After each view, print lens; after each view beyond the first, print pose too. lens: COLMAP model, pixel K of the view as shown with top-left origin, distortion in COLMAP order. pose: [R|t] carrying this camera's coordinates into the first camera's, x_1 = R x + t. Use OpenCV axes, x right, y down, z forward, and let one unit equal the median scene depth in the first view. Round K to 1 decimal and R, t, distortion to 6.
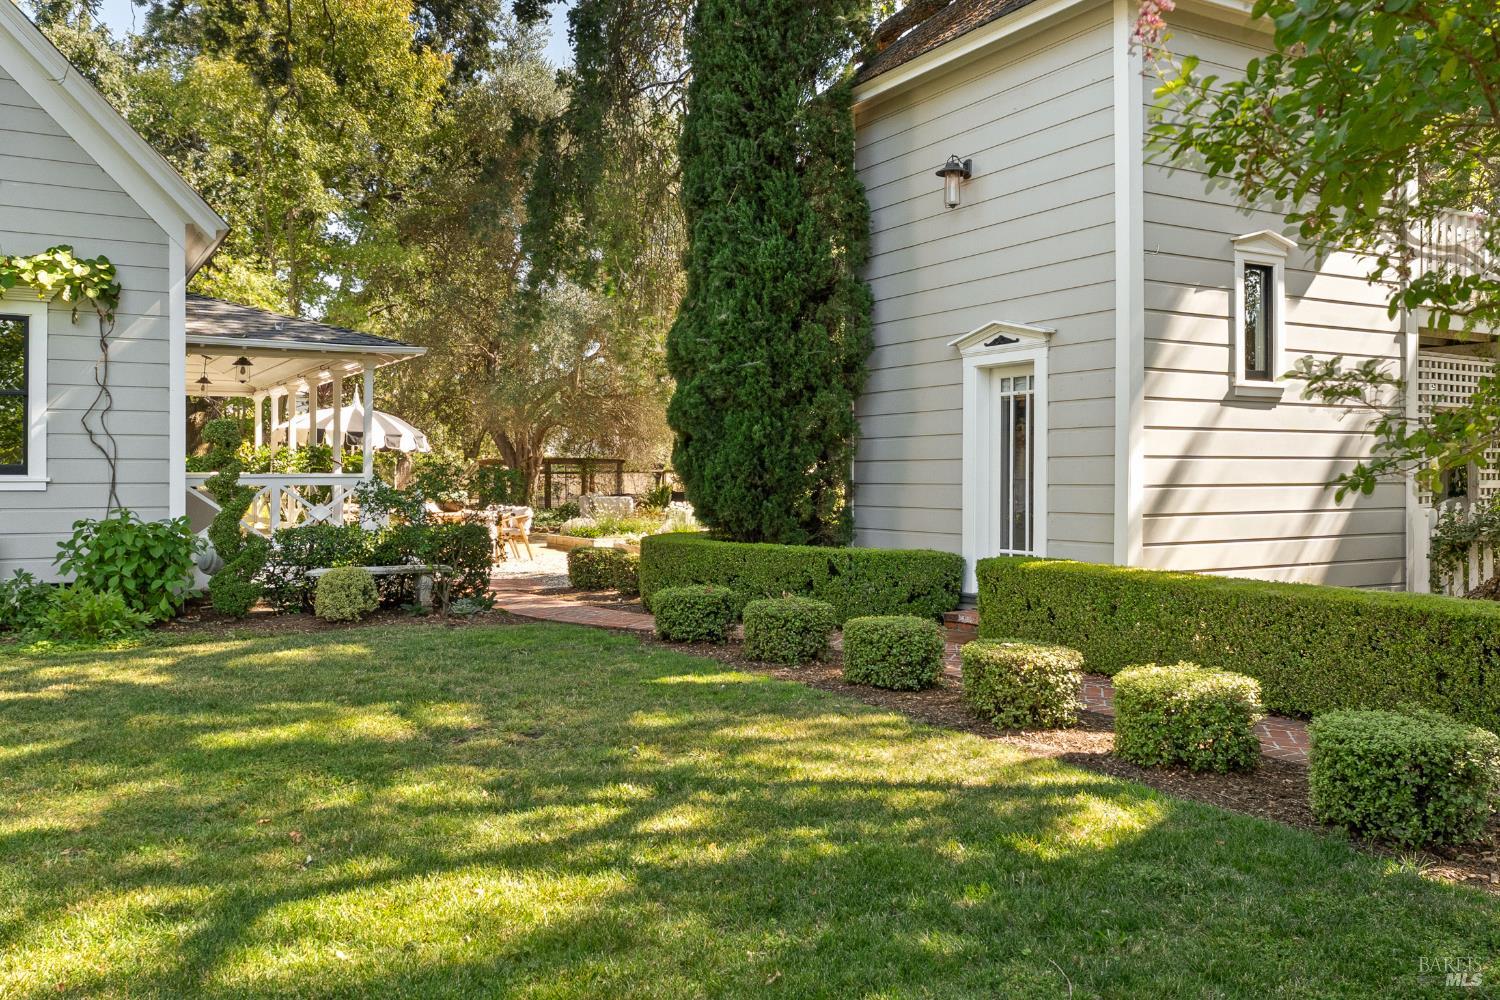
lens RADIAL K [[1219.5, 0, 749.4], [0, 1219.5, 487.2], [0, 0, 1]] dist [-0.001607, 0.009461]
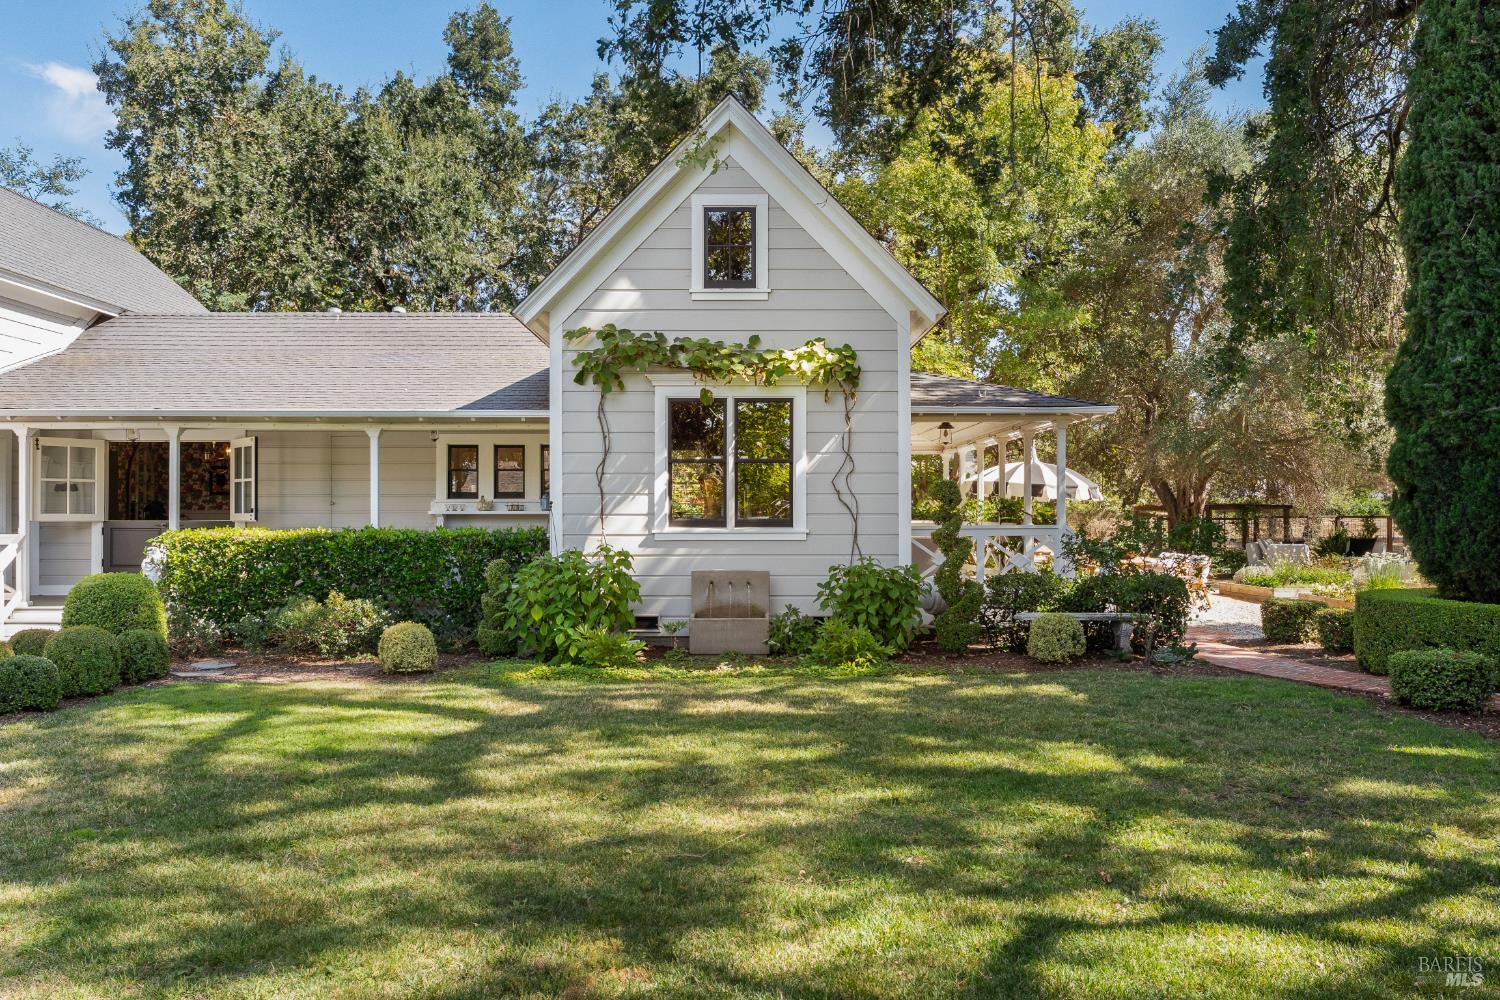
lens RADIAL K [[1154.1, 0, 749.9], [0, 1154.1, 499.6], [0, 0, 1]] dist [0.001360, 0.022587]
pose [[0.869171, -0.009332, -0.494423, -0.053480], [-0.002412, 0.999730, -0.023110, -0.010468], [0.494505, 0.021279, 0.868914, -0.030133]]
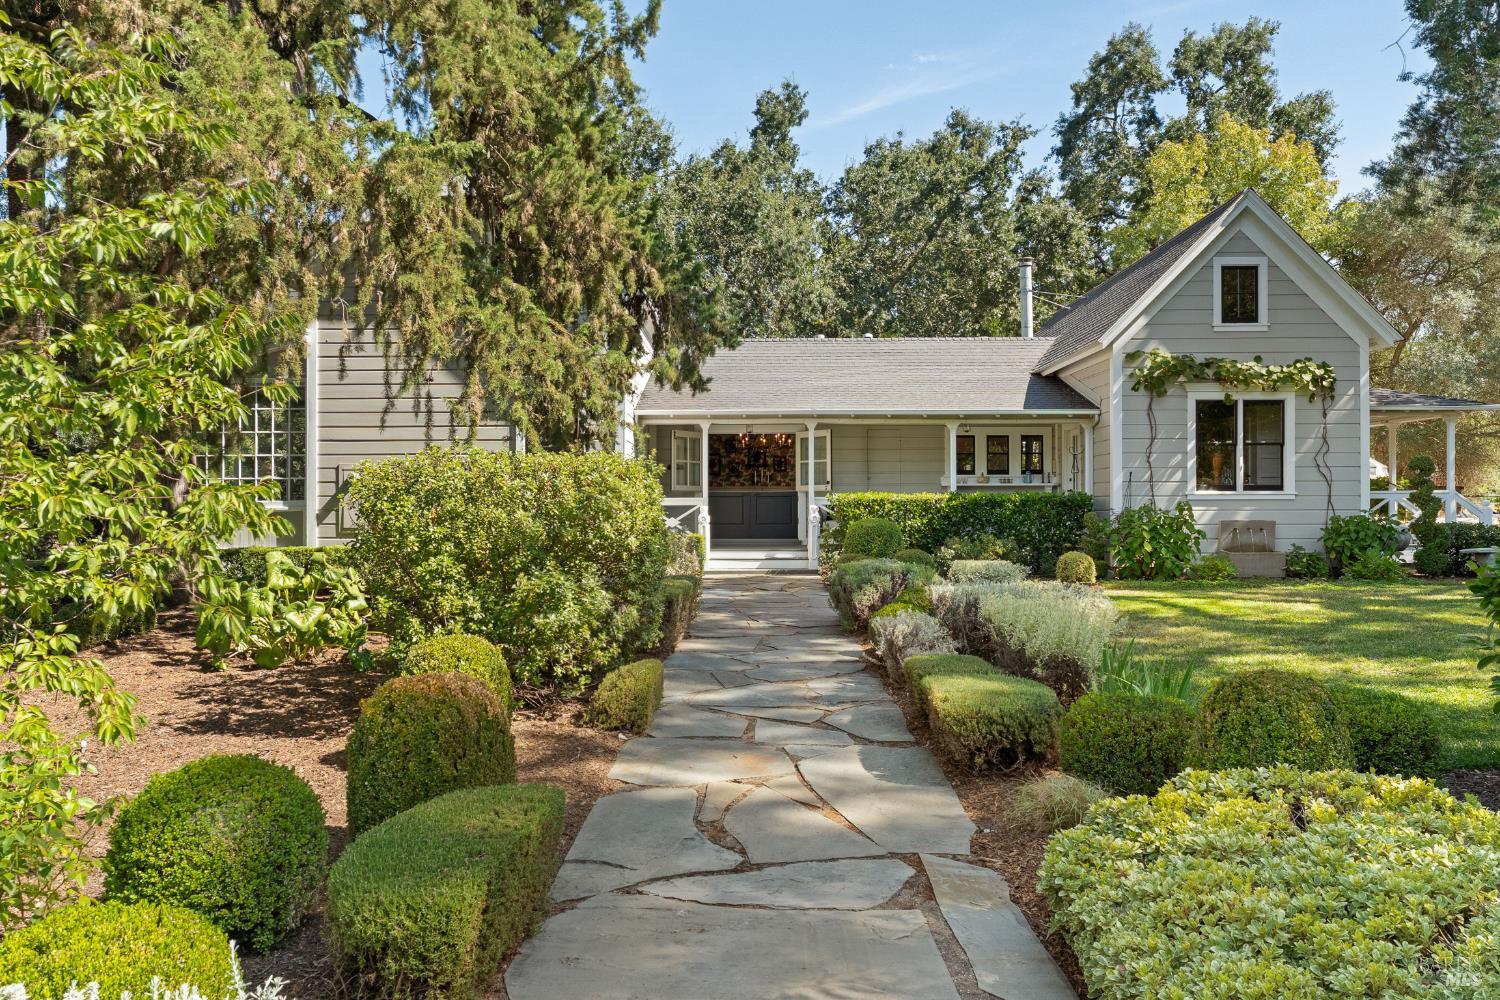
lens RADIAL K [[1047.4, 0, 750.3], [0, 1047.4, 502.0], [0, 0, 1]] dist [-0.002773, 0.000336]
pose [[0.857983, -0.007295, -0.513626, -0.472614], [-0.001793, 0.999851, -0.017195, 0.033531], [0.513674, 0.015674, 0.857842, -0.674506]]
